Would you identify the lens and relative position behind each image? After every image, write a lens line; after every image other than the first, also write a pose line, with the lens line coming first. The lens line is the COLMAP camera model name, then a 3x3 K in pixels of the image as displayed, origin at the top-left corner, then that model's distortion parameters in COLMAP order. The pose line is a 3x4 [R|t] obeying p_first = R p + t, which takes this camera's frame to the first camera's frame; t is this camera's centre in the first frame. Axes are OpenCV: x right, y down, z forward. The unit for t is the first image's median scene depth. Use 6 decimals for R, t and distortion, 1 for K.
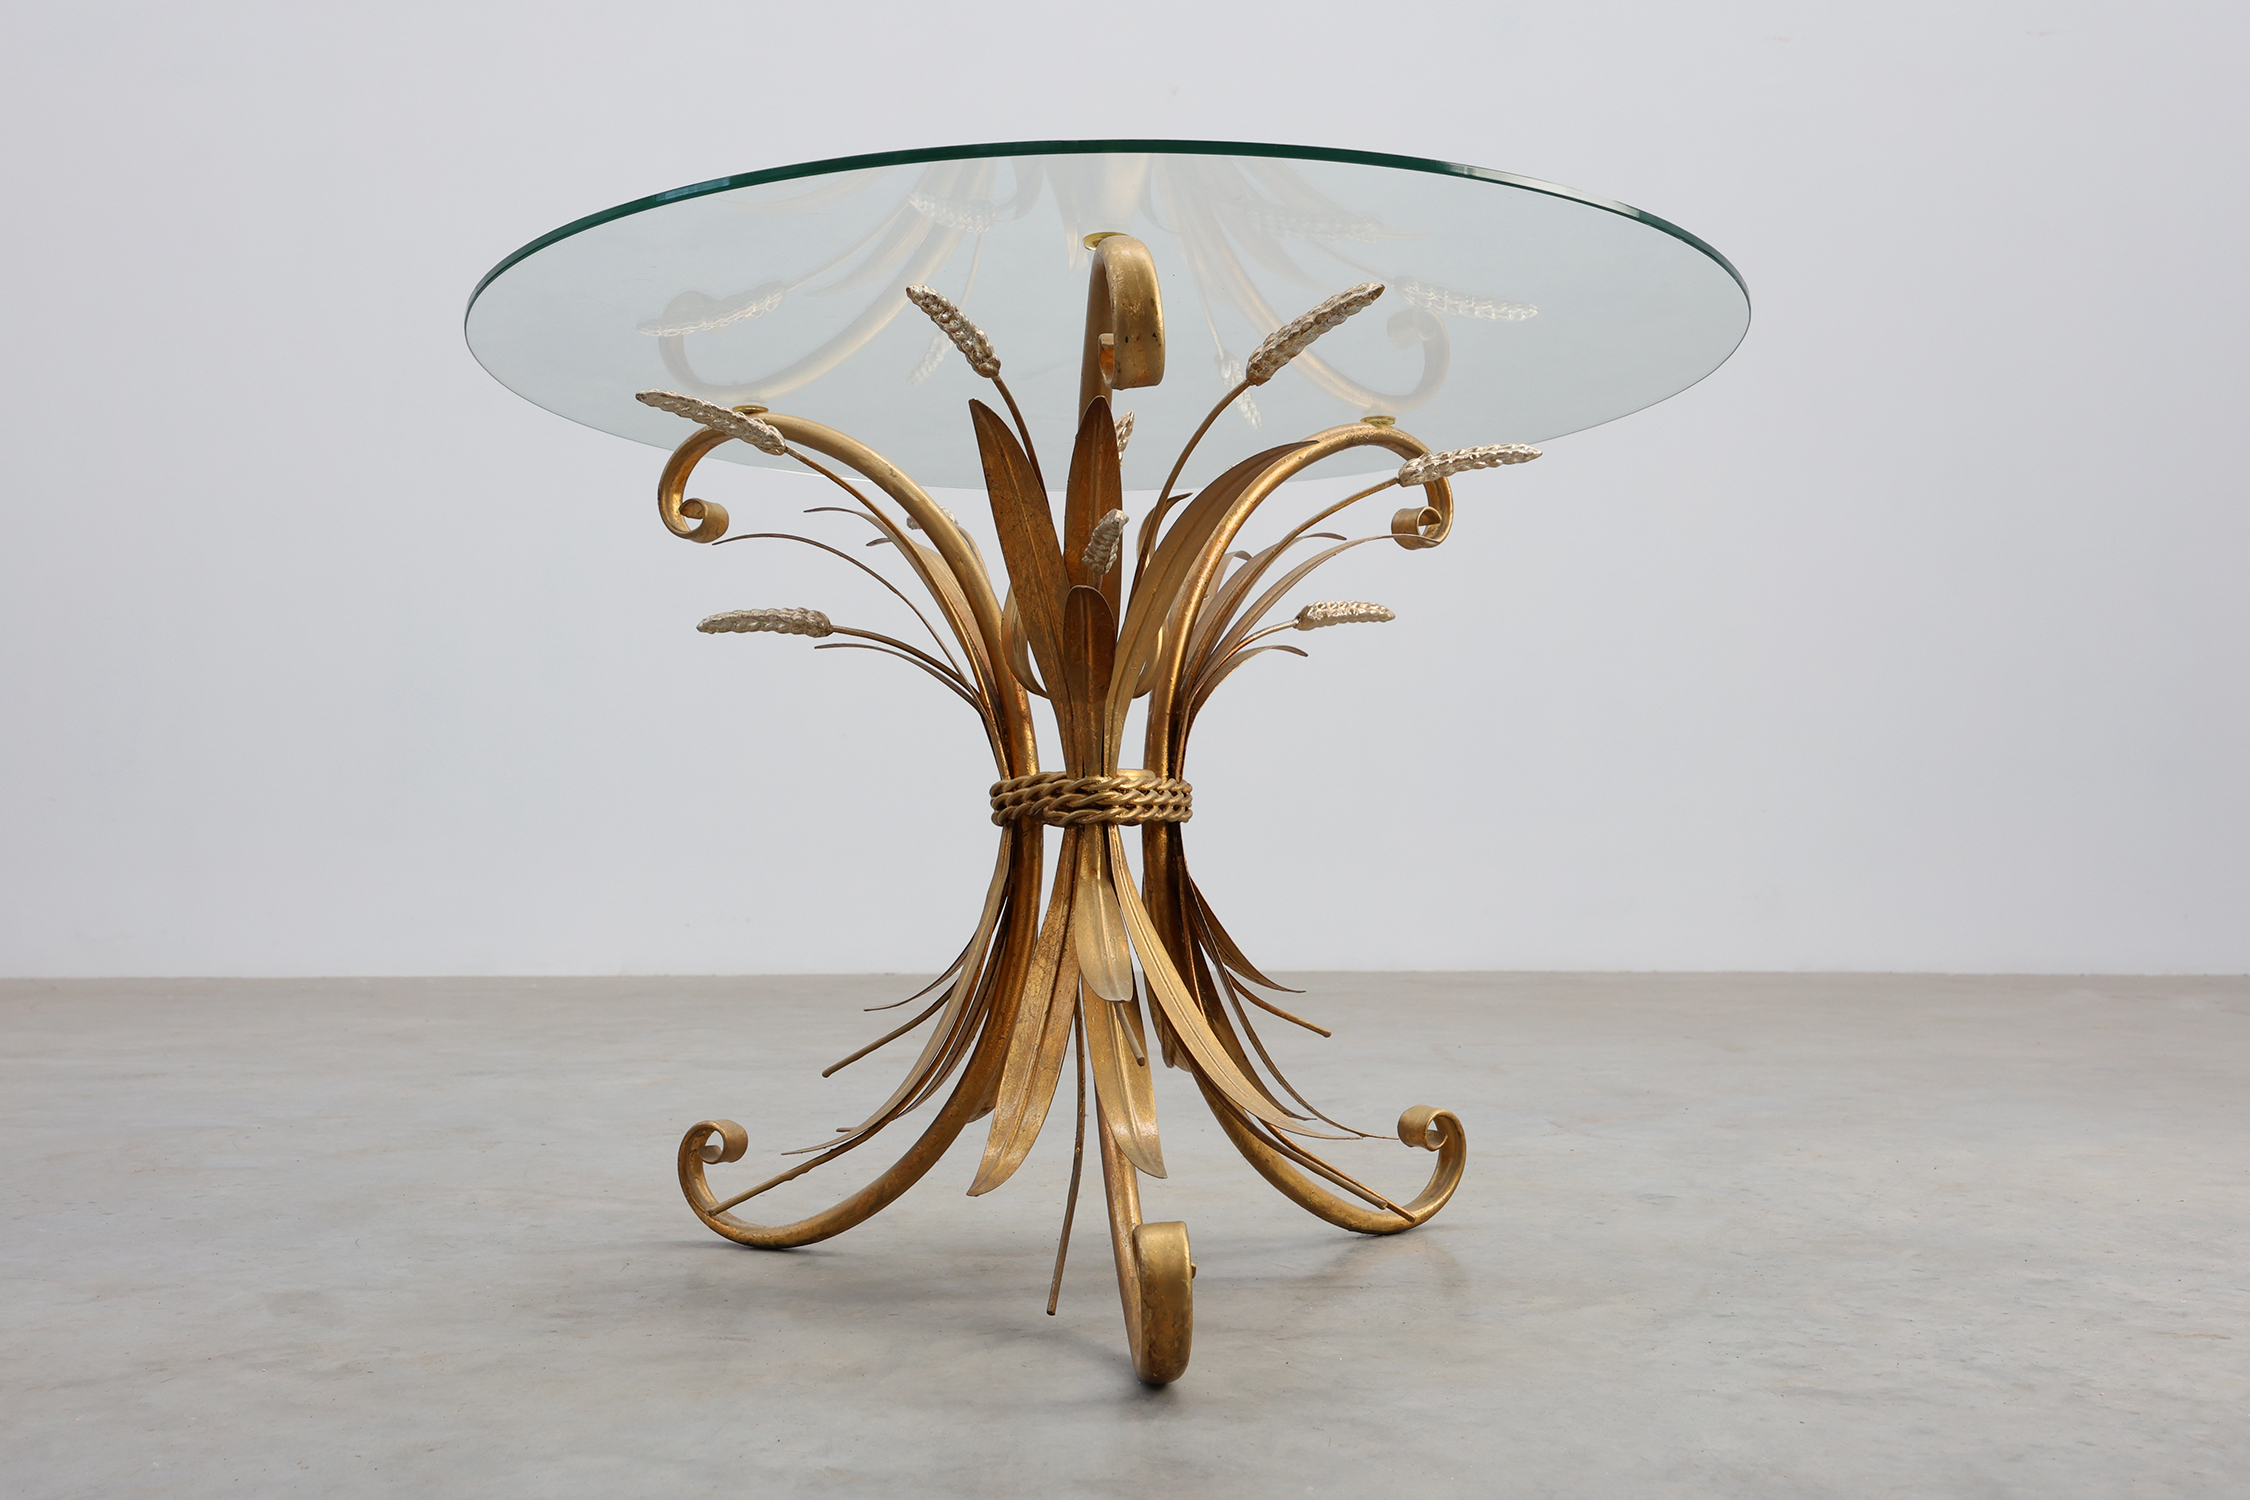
lens RADIAL K [[1881.5, 0, 1125.0], [0, 1881.5, 750.0], [0, 0, 1]] dist [0.002562, 0.000221]
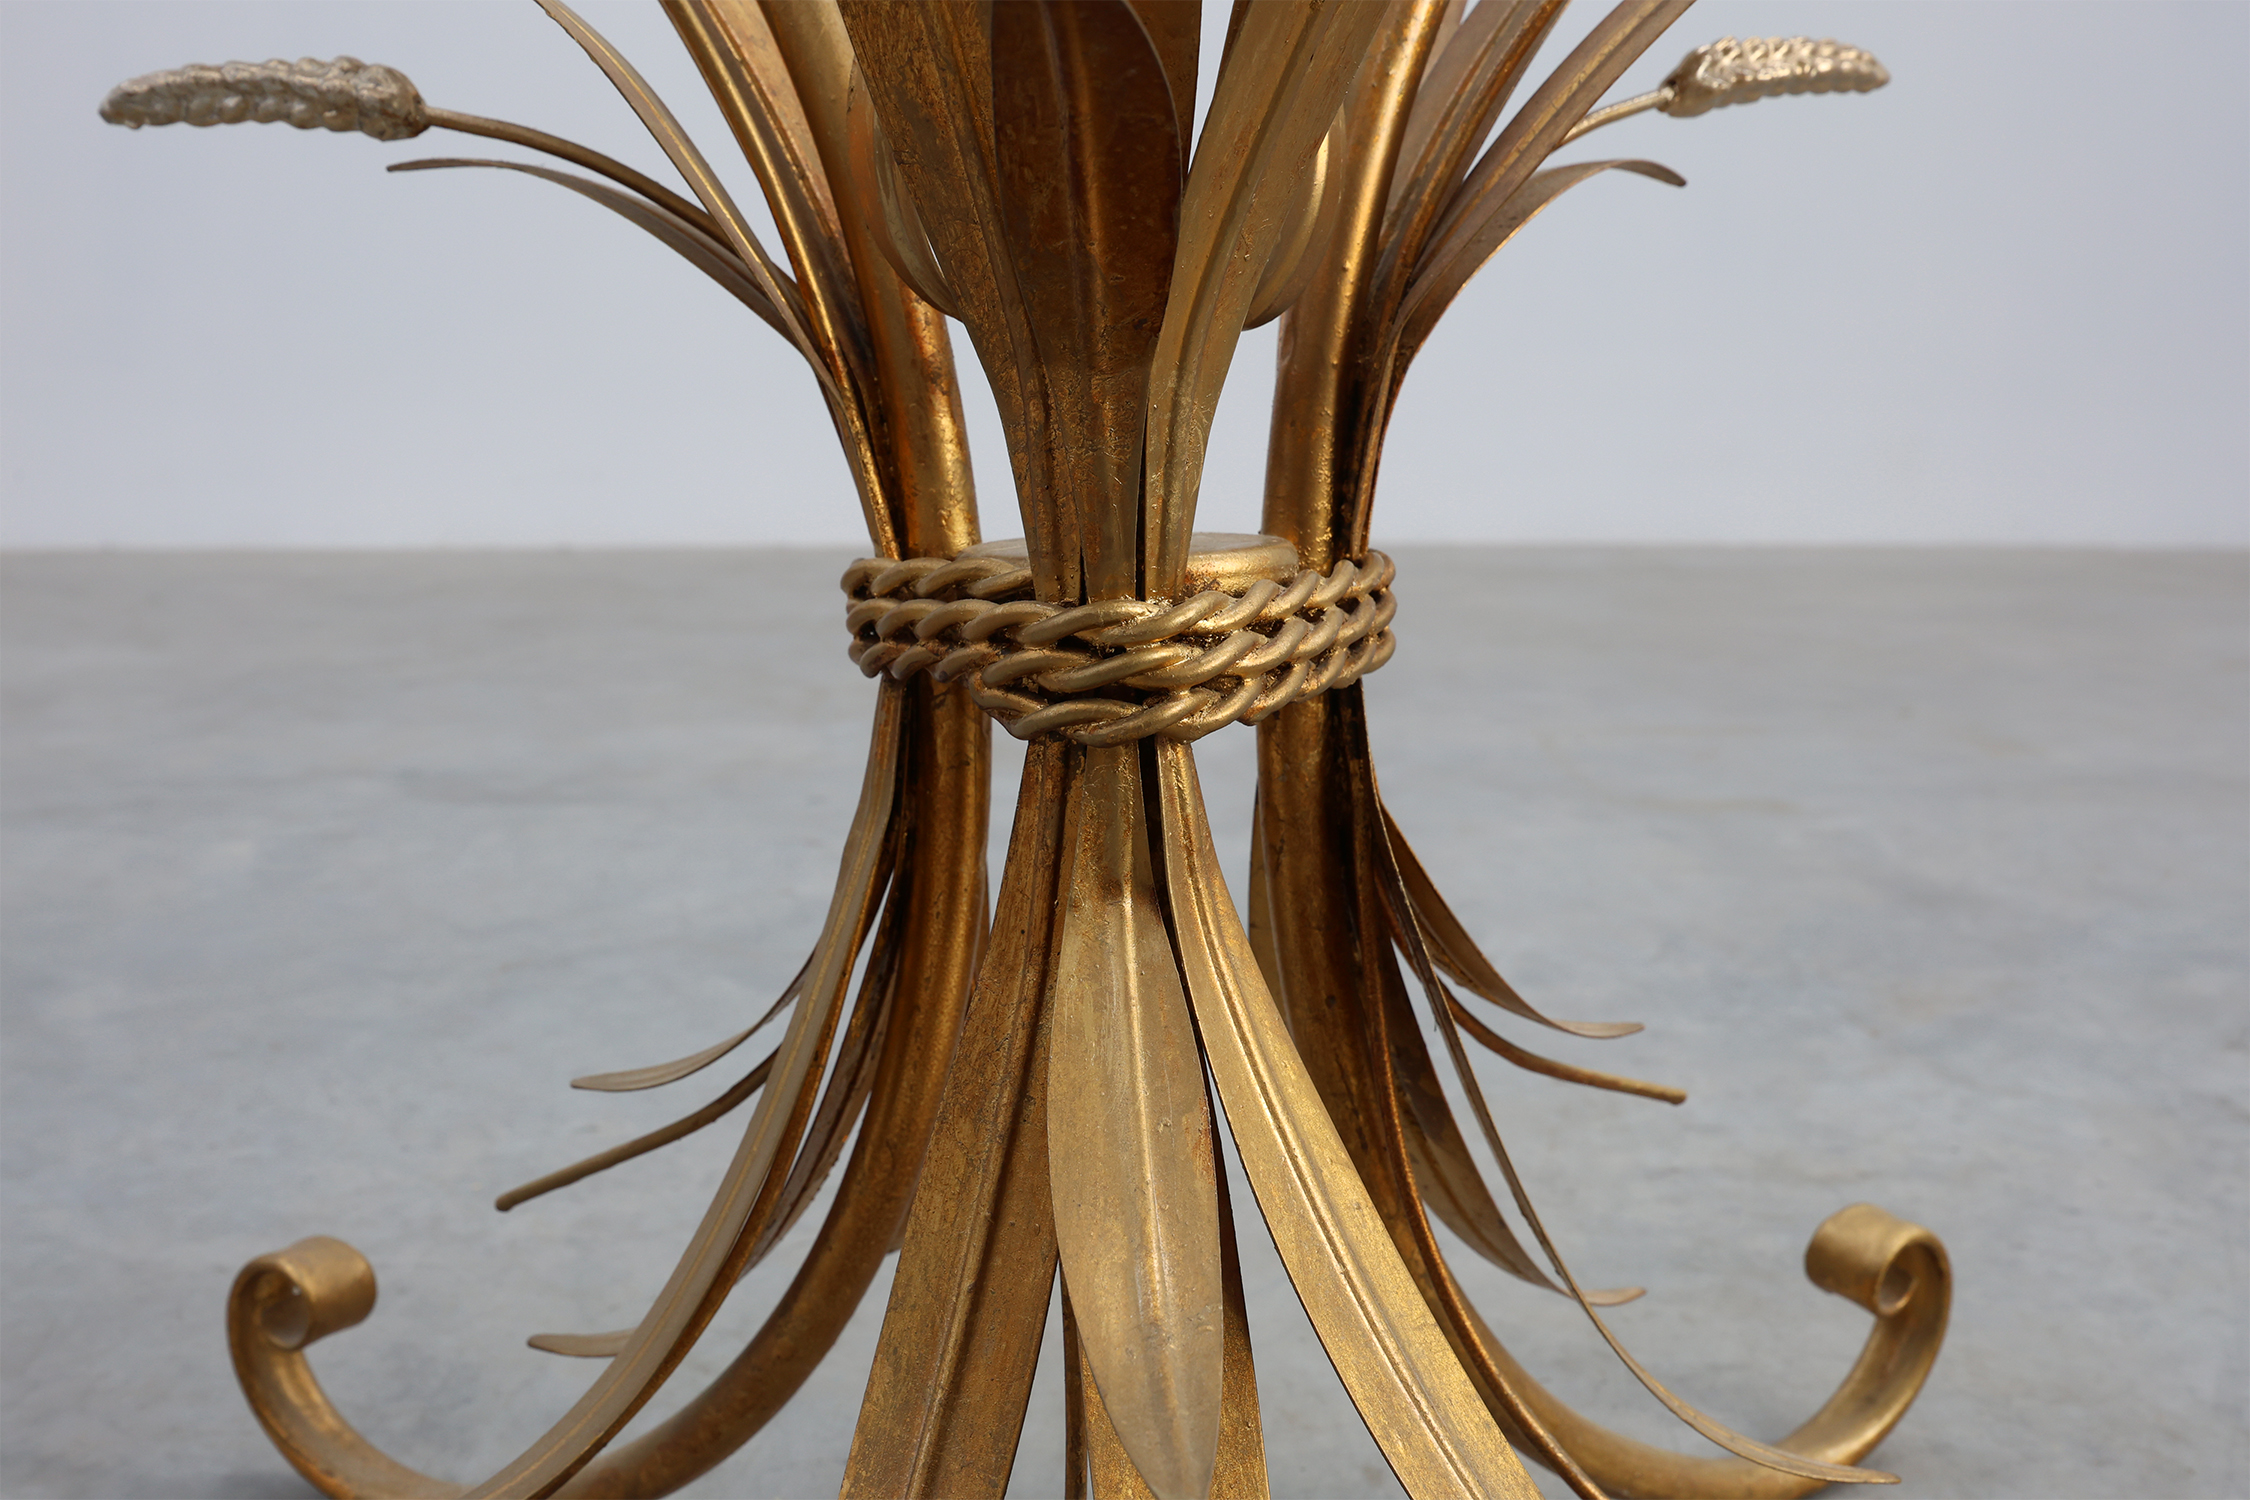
lens RADIAL K [[2085.9, 0, 1125.0], [0, 2085.9, 750.0], [0, 0, 1]] dist [0.012725, 0.019853]
pose [[0.998955, 0.012256, -0.044035, 0.001332], [-0.001479, 0.971544, 0.236856, -0.043005], [0.045685, -0.236543, 0.970546, 0.602751]]
